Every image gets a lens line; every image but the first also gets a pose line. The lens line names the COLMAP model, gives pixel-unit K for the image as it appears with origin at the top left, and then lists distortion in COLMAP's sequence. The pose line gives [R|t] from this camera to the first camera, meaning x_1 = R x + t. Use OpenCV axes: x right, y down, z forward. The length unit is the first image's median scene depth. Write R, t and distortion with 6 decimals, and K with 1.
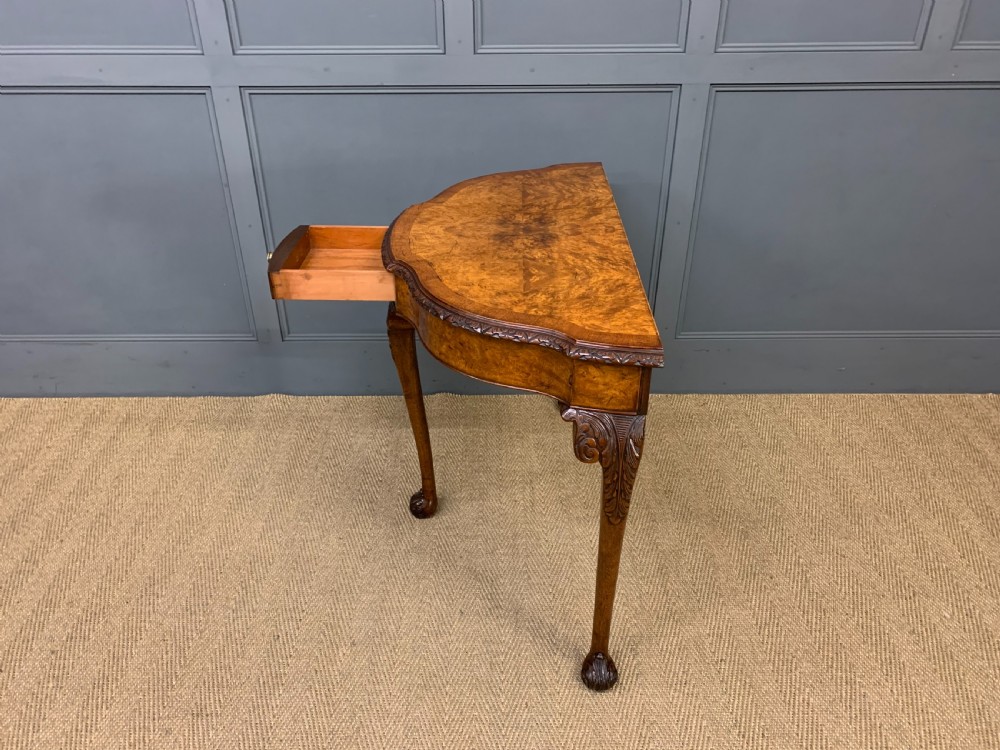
lens RADIAL K [[771.5, 0, 495.5], [0, 771.5, 375.6], [0, 0, 1]] dist [0.011588, -0.005188]
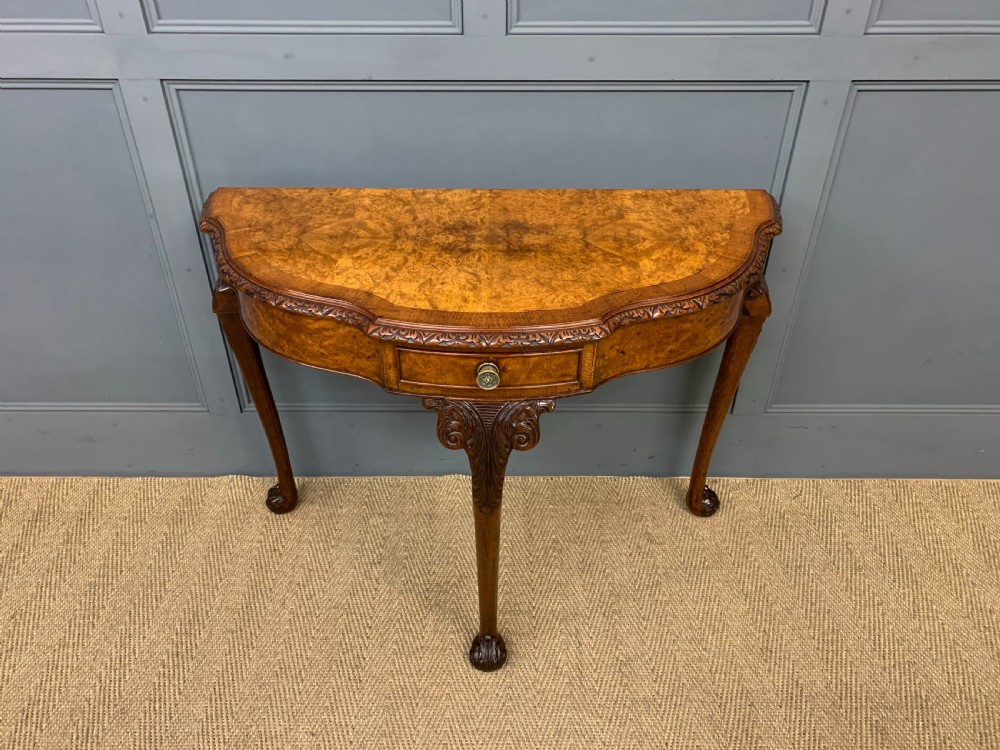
lens RADIAL K [[771.5, 0, 495.4], [0, 771.5, 368.2], [0, 0, 1]] dist [0.011588, -0.005188]
pose [[0.999970, 0.007551, -0.001784, -0.032904], [-0.007402, 0.997358, 0.072272, -0.171844], [0.002325, -0.072256, 0.997383, 0.301957]]
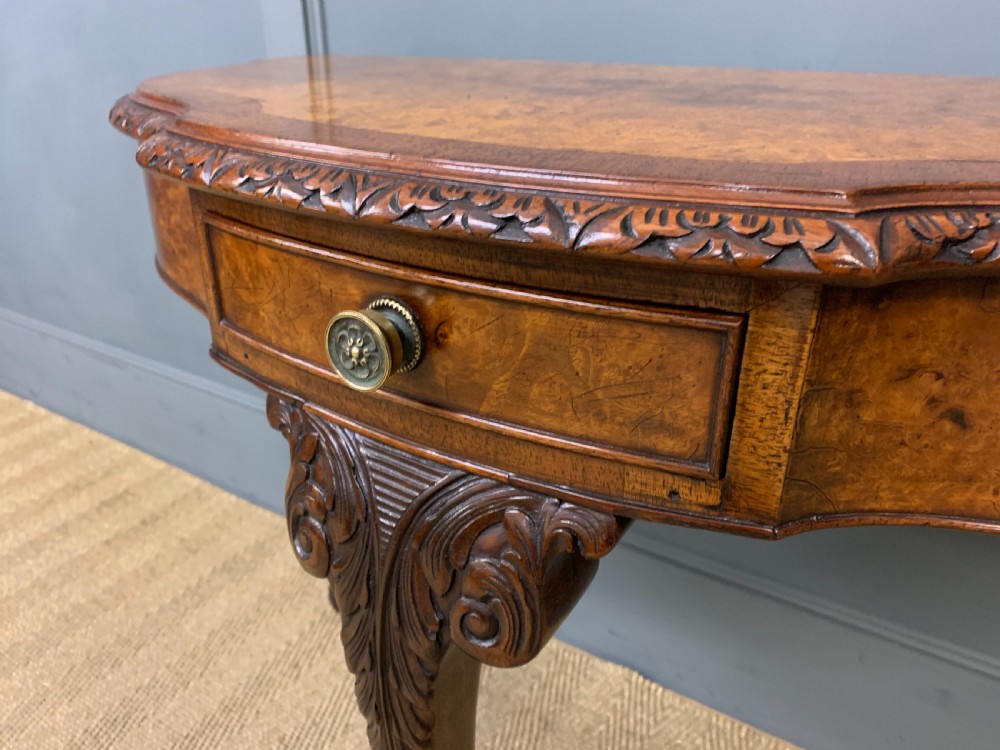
lens RADIAL K [[771.5, 0, 504.9], [0, 771.5, 357.6], [0, 0, 1]] dist [0.011588, -0.005188]
pose [[0.841993, 0.223036, -0.491226, 0.056408], [-0.279748, 0.959062, -0.044053, -0.126121], [0.461291, 0.174511, 0.869918, 0.711910]]
